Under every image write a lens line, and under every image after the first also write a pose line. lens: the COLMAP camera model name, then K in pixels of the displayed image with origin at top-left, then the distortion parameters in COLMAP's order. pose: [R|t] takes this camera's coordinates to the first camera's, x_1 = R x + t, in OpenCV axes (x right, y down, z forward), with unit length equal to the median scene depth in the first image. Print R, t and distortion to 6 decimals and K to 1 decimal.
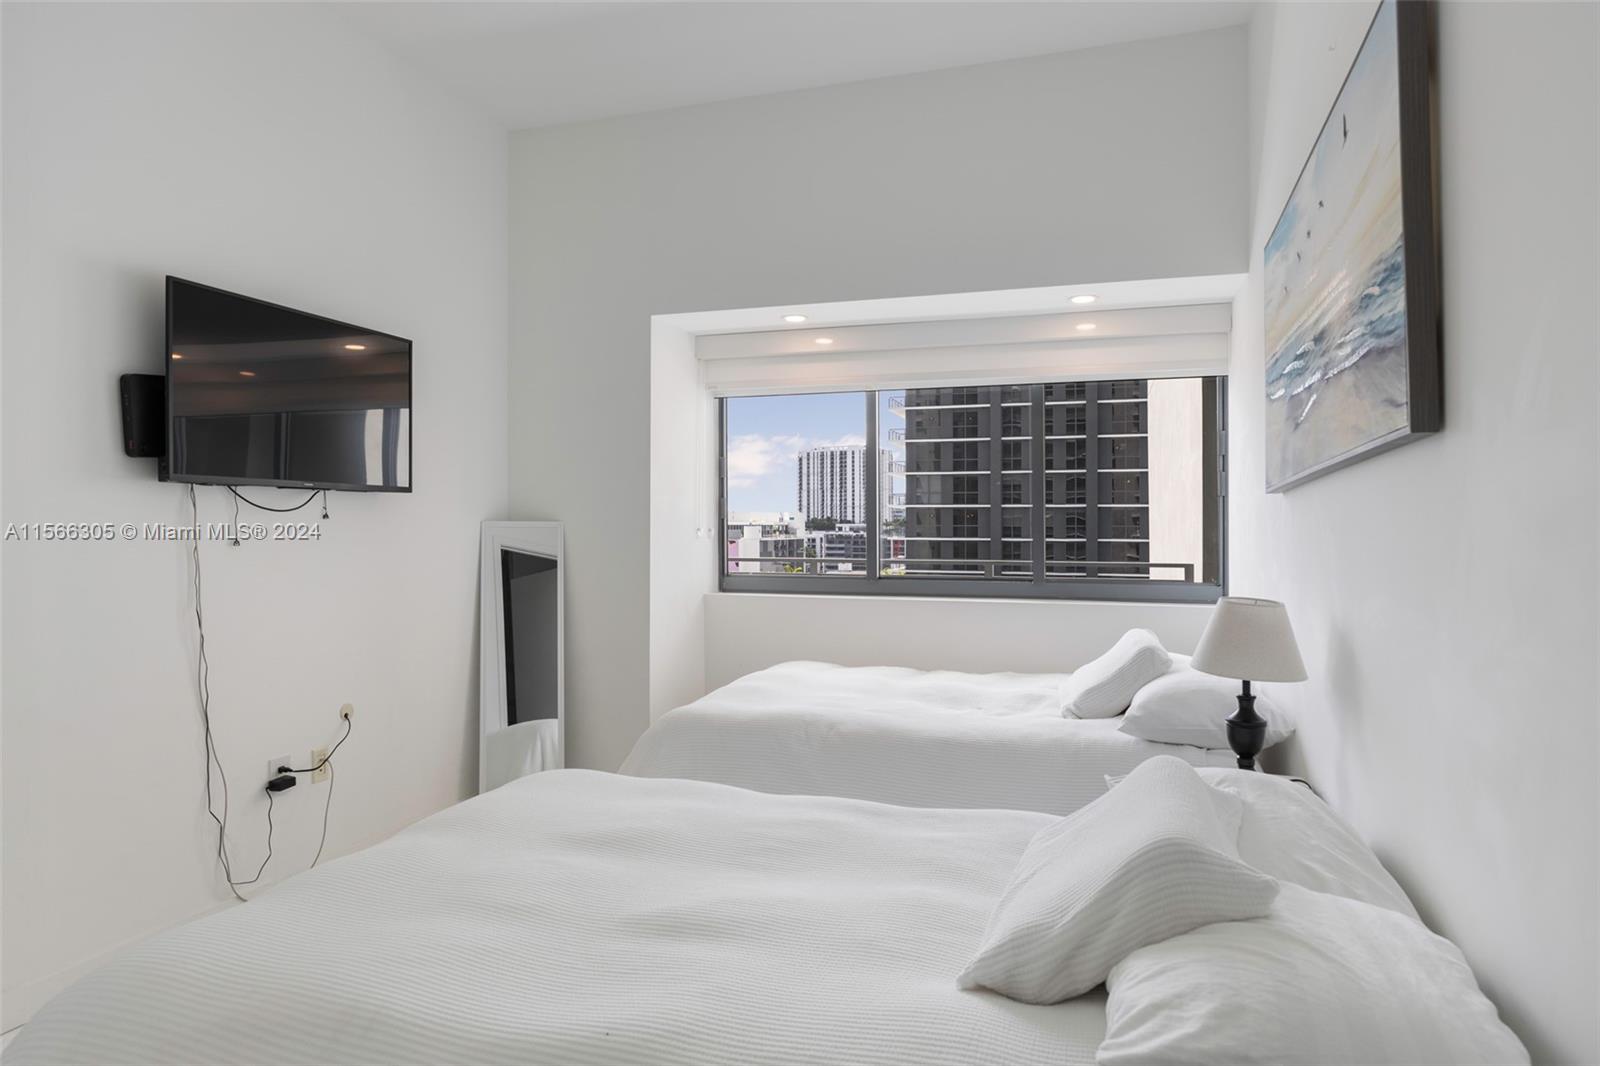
lens RADIAL K [[954.2, 0, 800.0], [0, 954.2, 533.0], [0, 0, 1]] dist [0.000563, 0.000107]
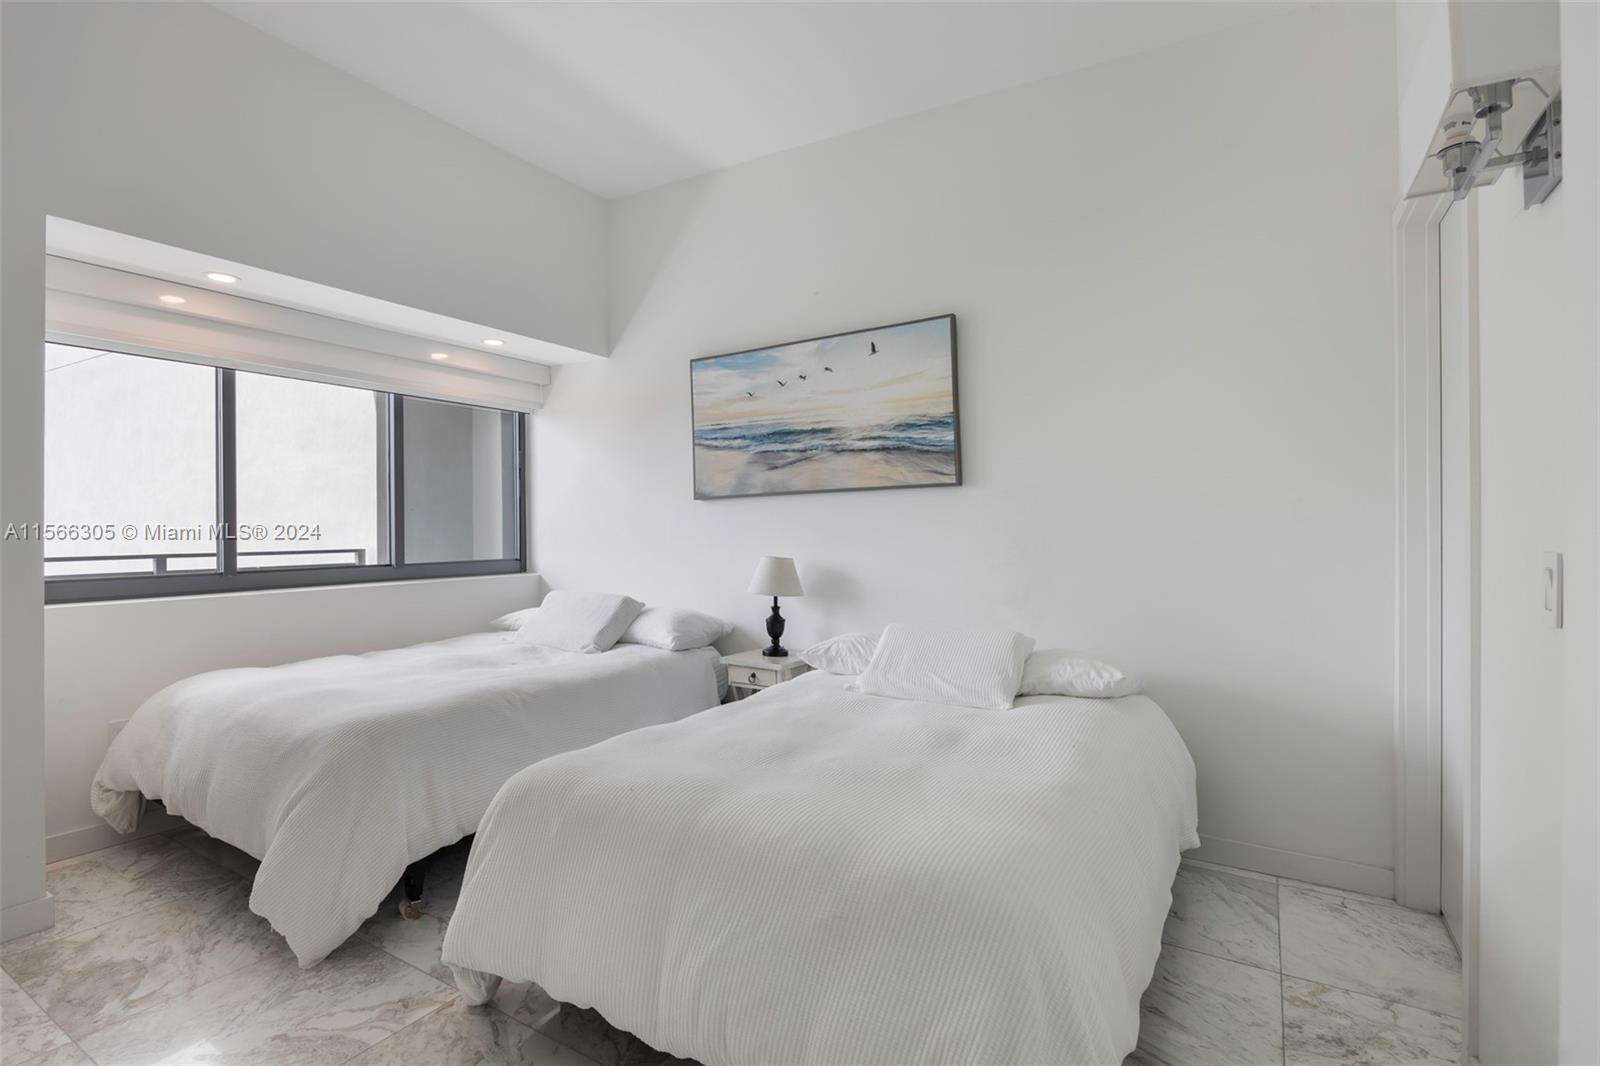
lens RADIAL K [[746.6, 0, 800.0], [0, 746.6, 533.0], [0, 0, 1]] dist [0.000412, 0.000006]
pose [[0.225931, -0.017284, 0.973990, -0.505787], [0.006770, 0.999846, 0.016172, 0.000207], [-0.974120, 0.002940, 0.226013, 0.309458]]
